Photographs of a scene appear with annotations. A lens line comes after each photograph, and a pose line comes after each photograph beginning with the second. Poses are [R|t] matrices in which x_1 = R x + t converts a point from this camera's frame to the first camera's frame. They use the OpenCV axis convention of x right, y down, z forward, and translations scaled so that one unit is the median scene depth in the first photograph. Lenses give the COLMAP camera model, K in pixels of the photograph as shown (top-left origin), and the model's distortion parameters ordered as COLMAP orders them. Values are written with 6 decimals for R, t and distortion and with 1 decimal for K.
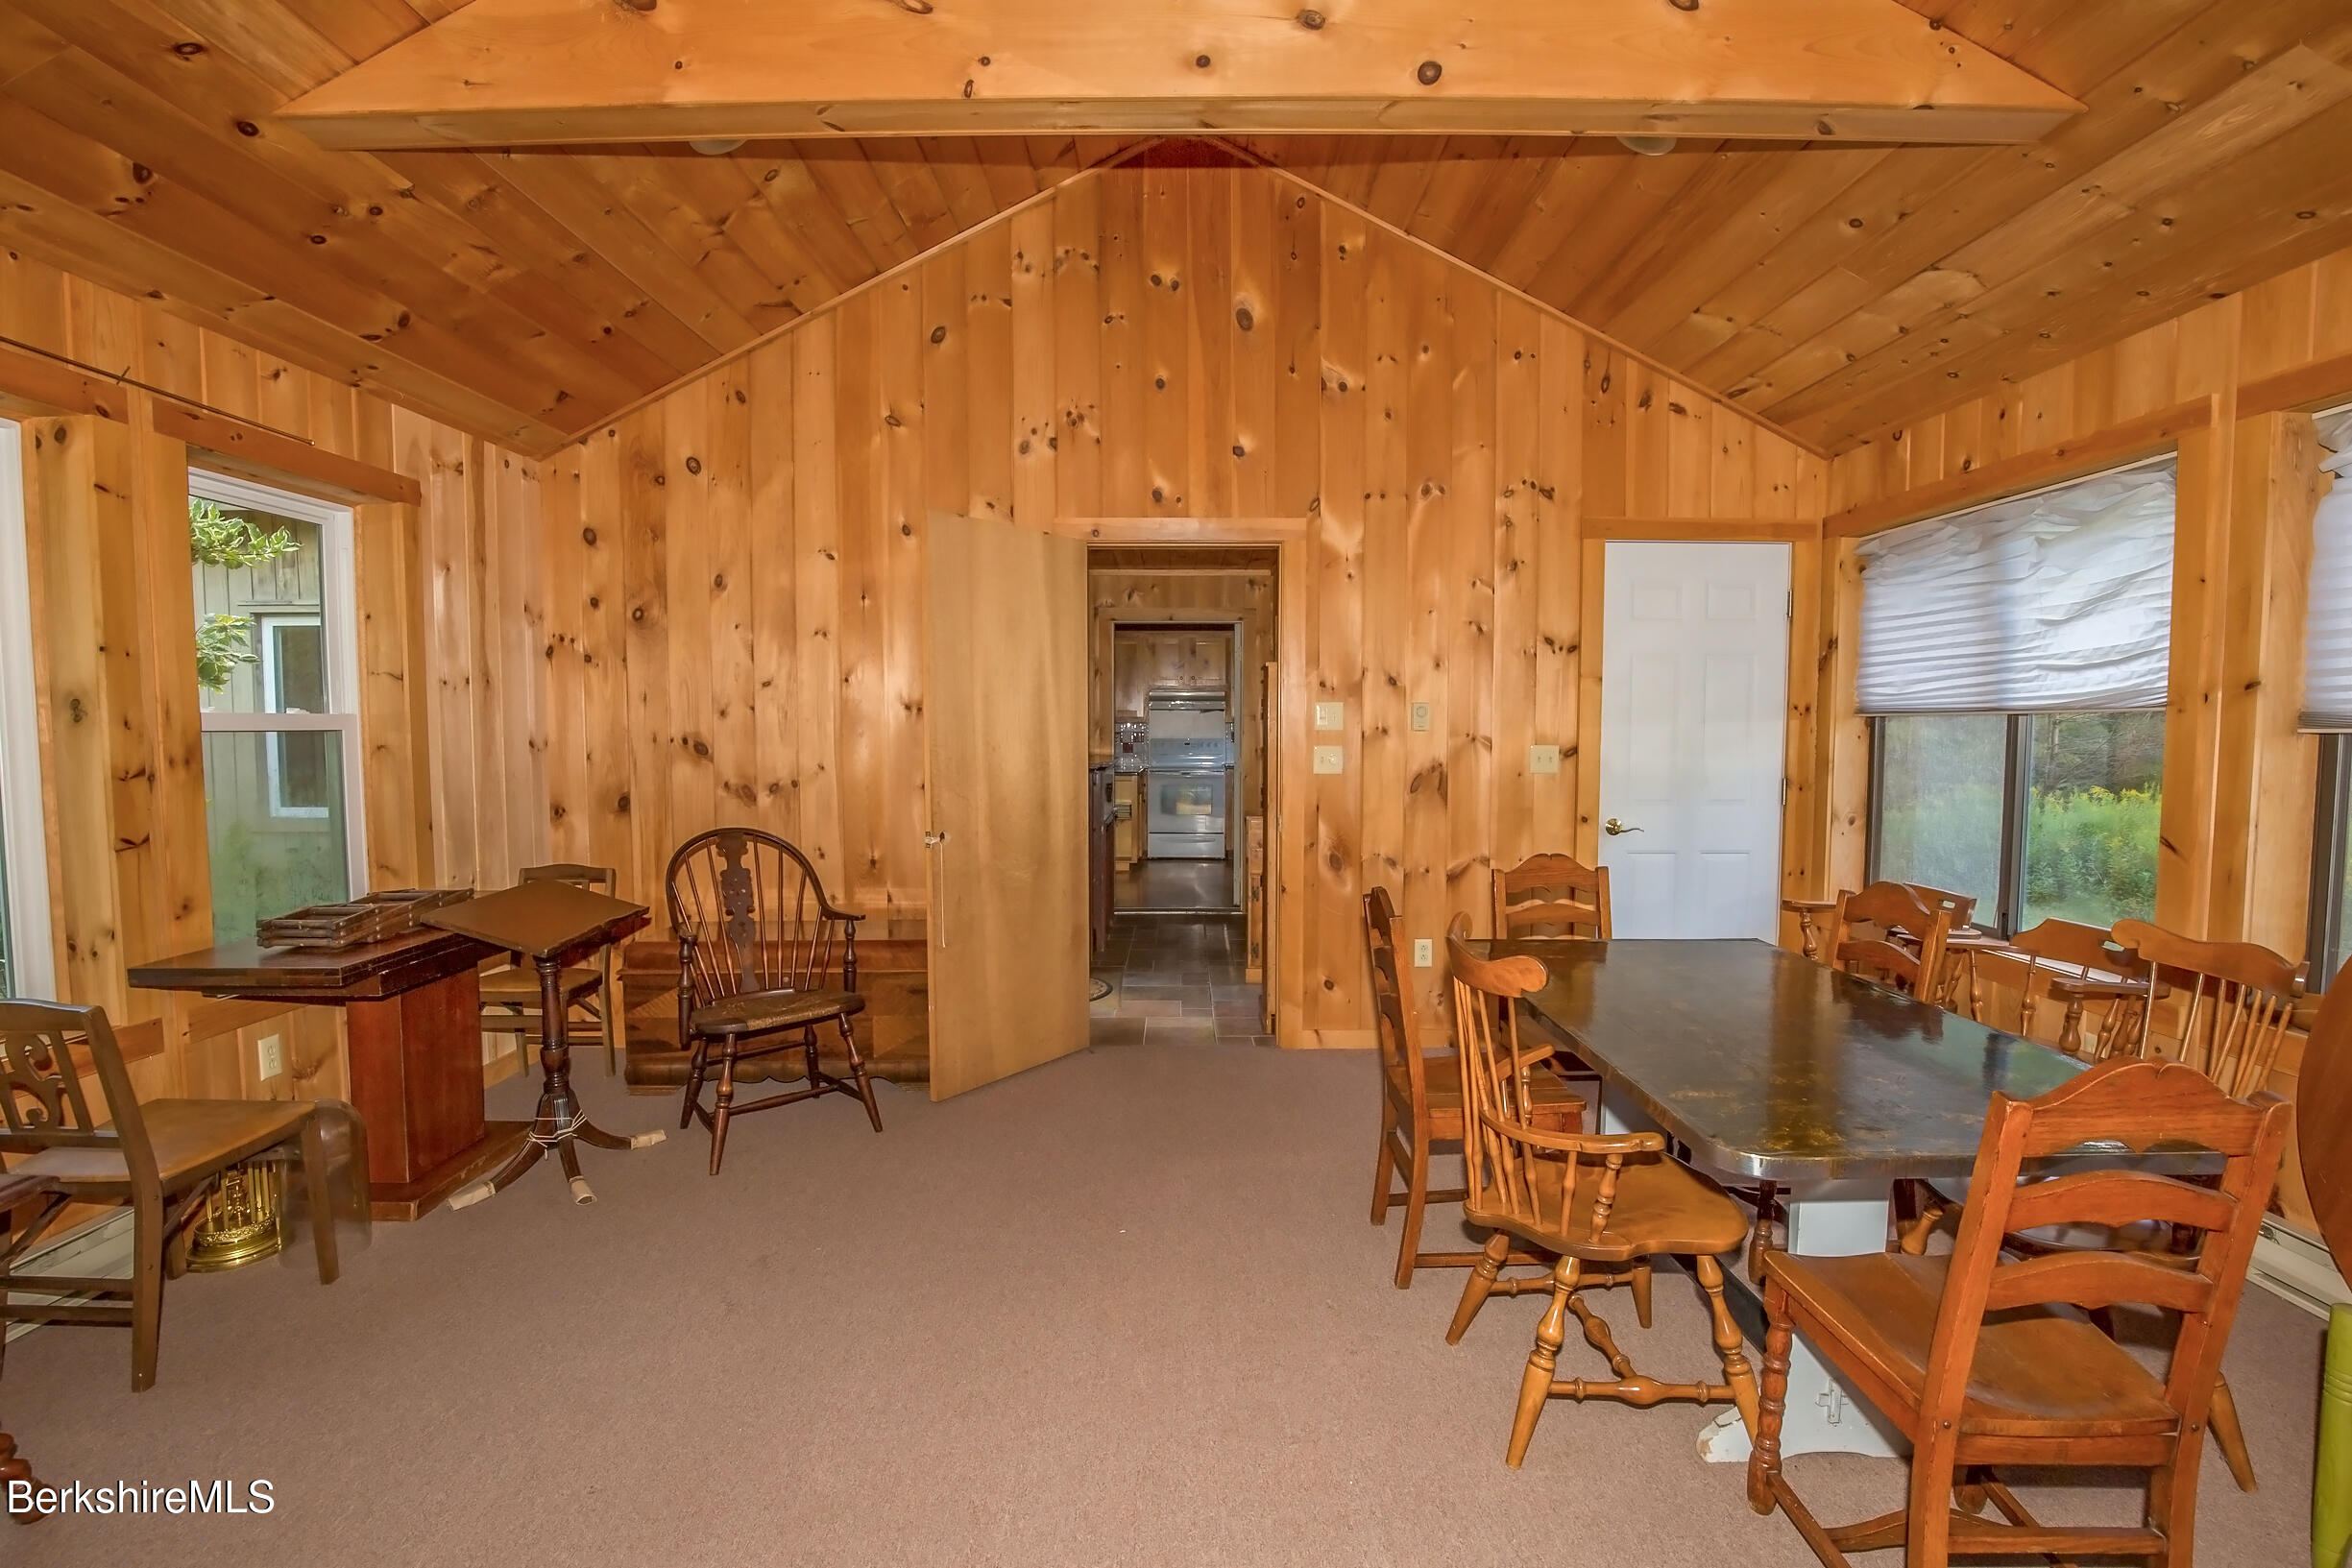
lens RADIAL K [[1071.9, 0, 1181.7], [0, 1071.9, 784.1], [0, 0, 1]] dist [-0.036075, 0.006674]
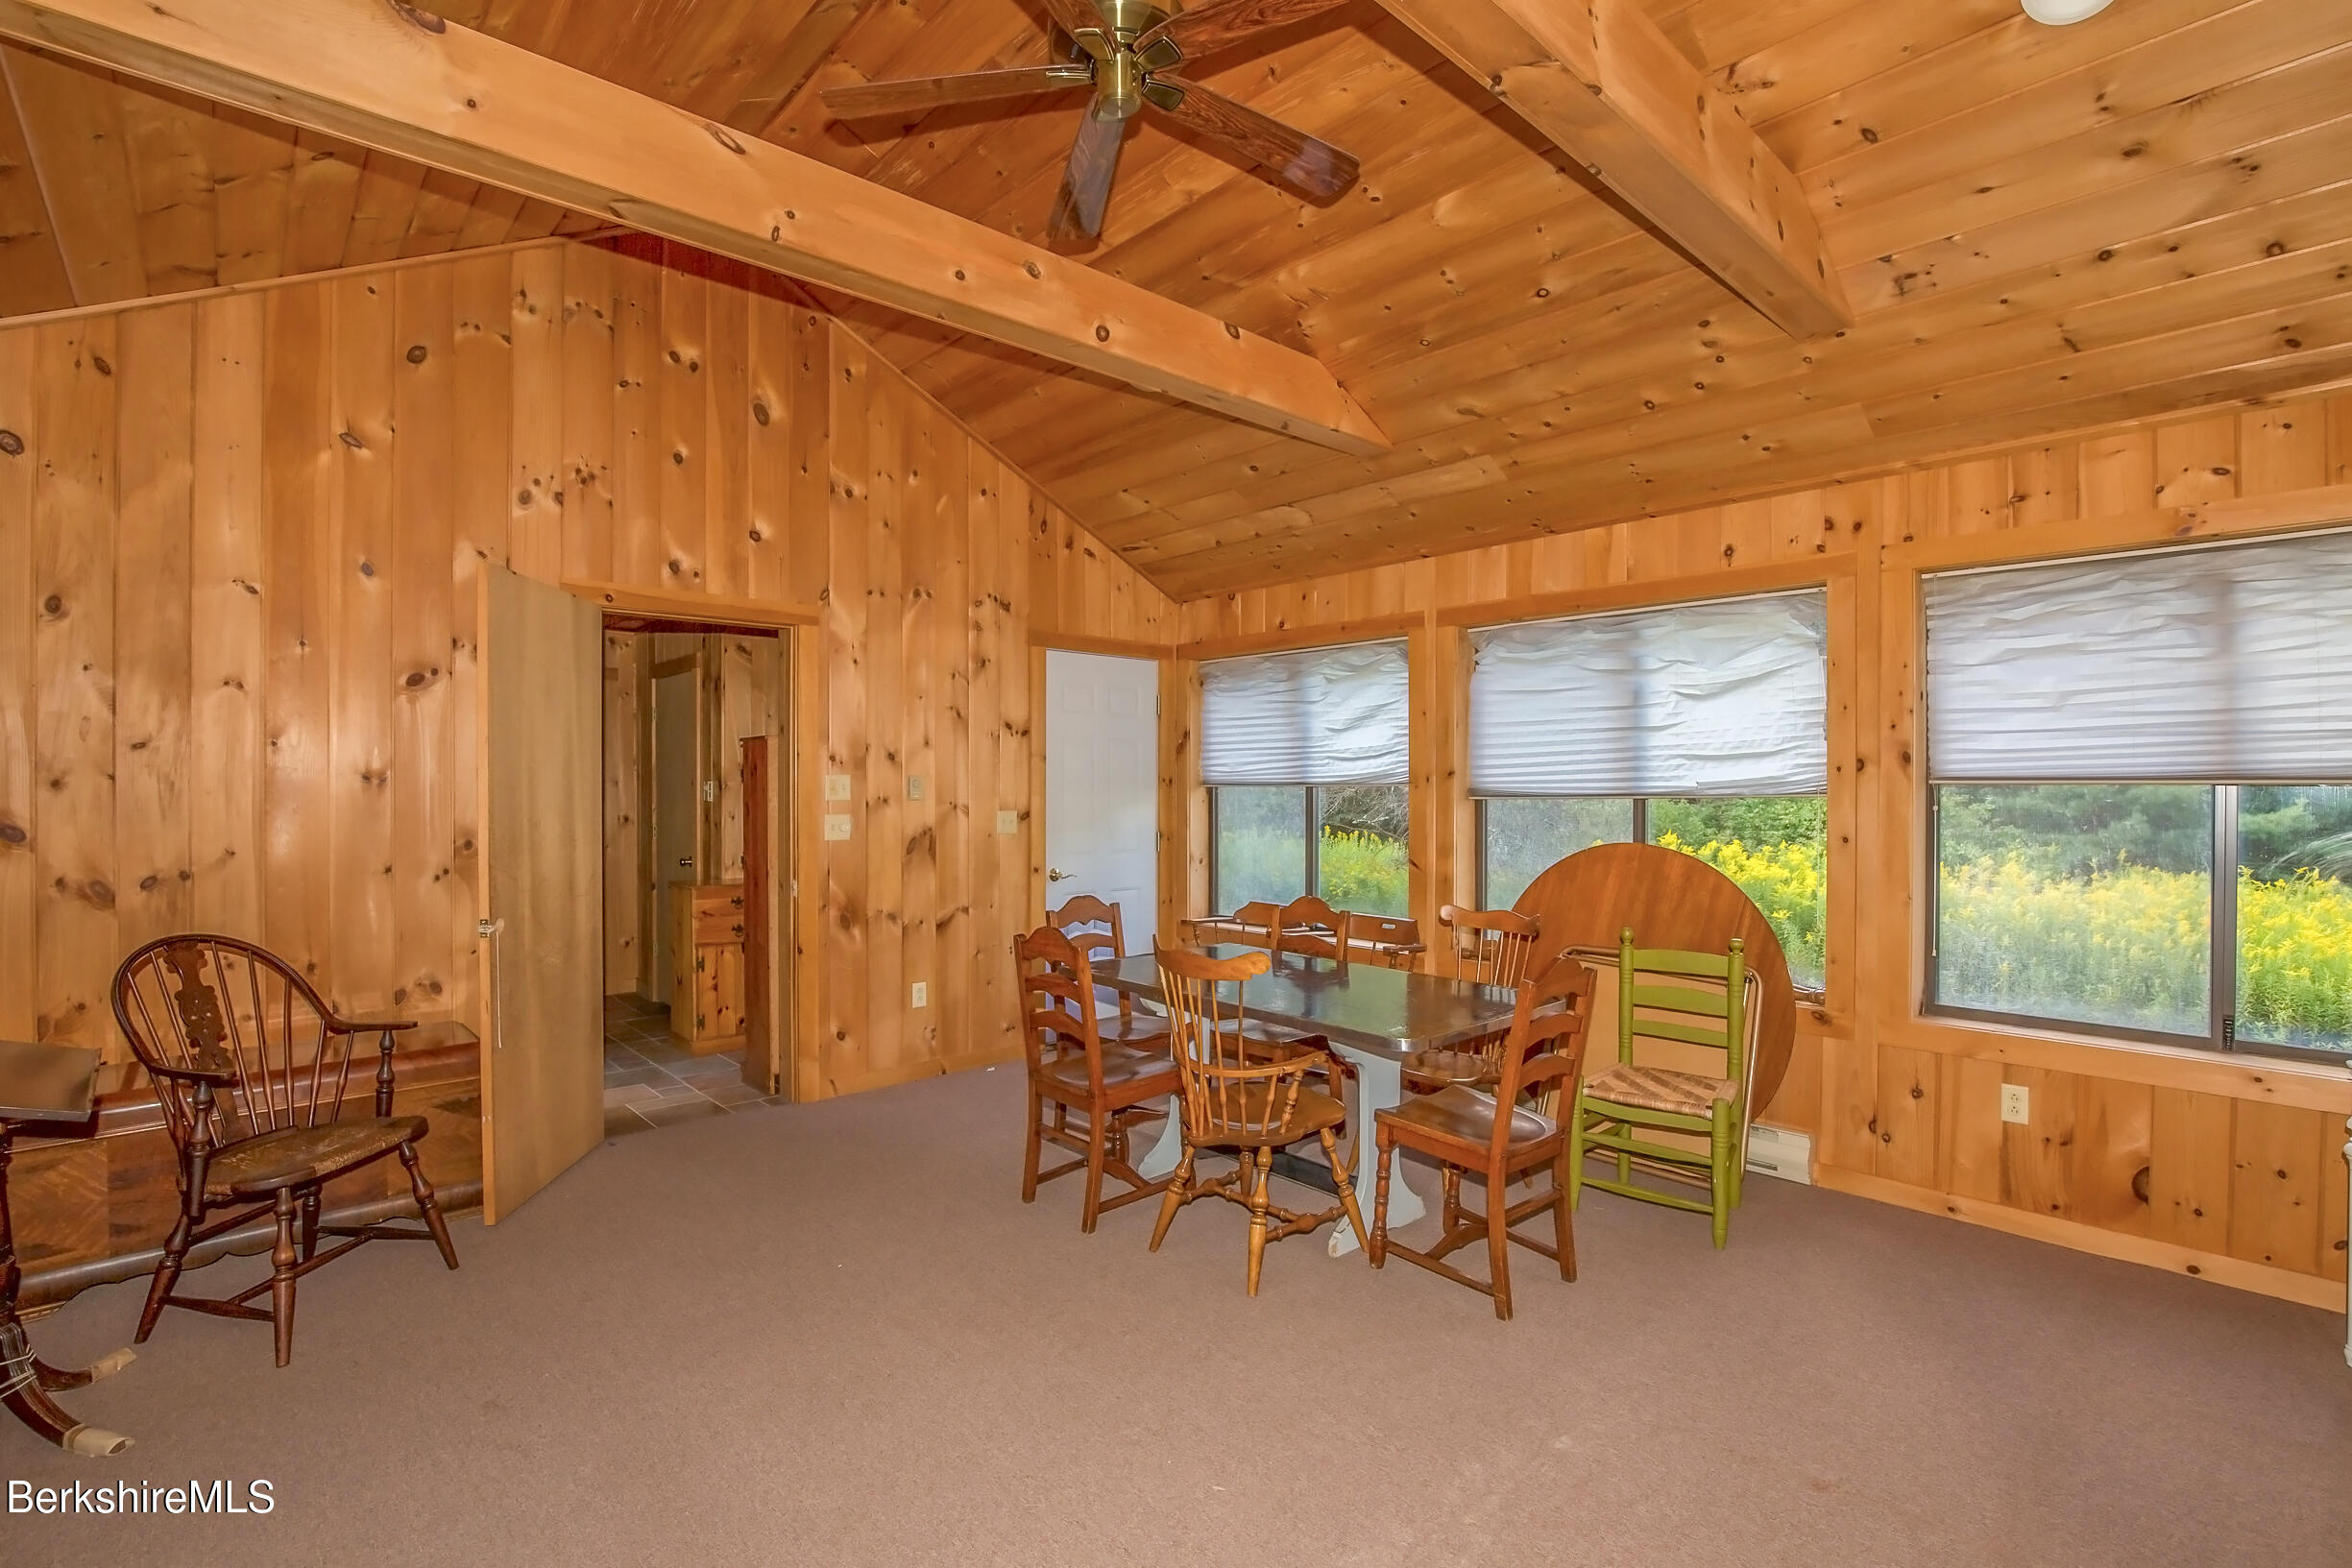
lens RADIAL K [[1071.9, 0, 1174.6], [0, 1071.9, 778.3], [0, 0, 1]] dist [-0.036075, 0.006674]
pose [[0.744699, 0.004316, 0.667386, -0.352015], [0.036350, 0.998233, -0.047016, -0.009312], [-0.666410, 0.059272, 0.743226, -0.042807]]
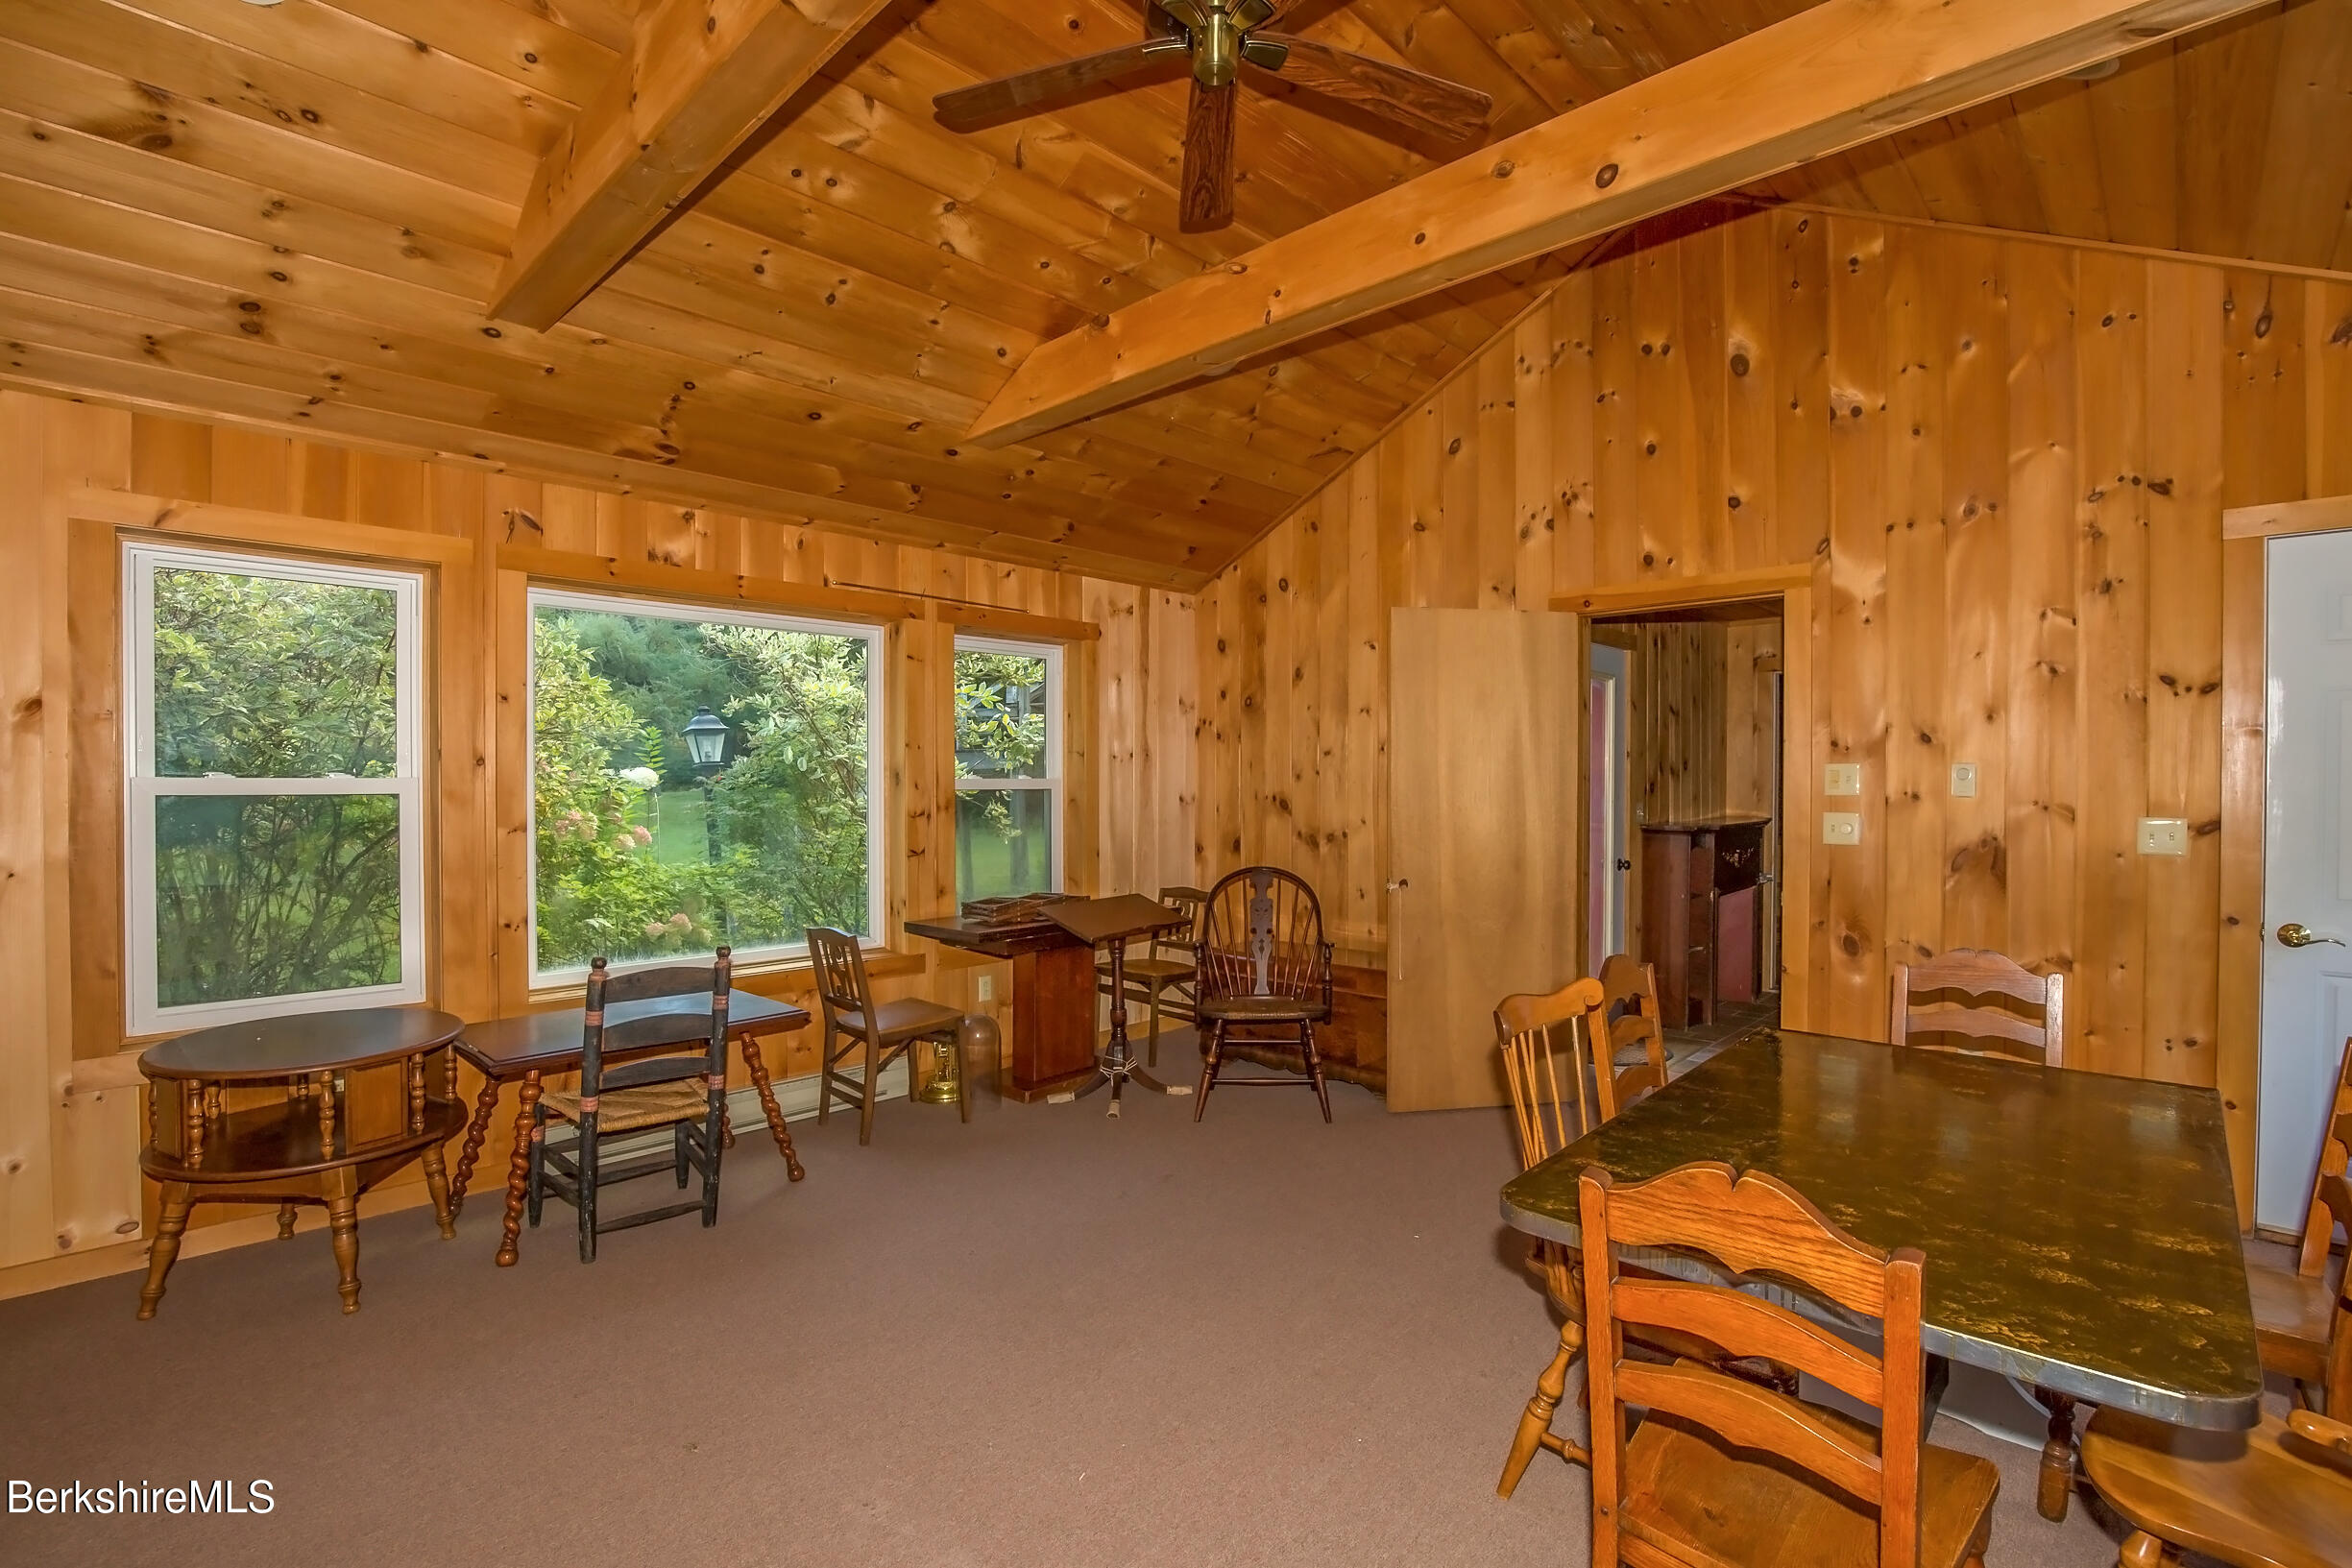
lens RADIAL K [[1071.9, 0, 1185.4], [0, 1071.9, 782.4], [0, 0, 1]] dist [-0.036075, 0.006674]
pose [[0.724551, 0.001817, -0.689219, 0.365953], [-0.037977, 0.998583, -0.037292, -0.008035], [0.688175, 0.053195, 0.723592, -0.010995]]
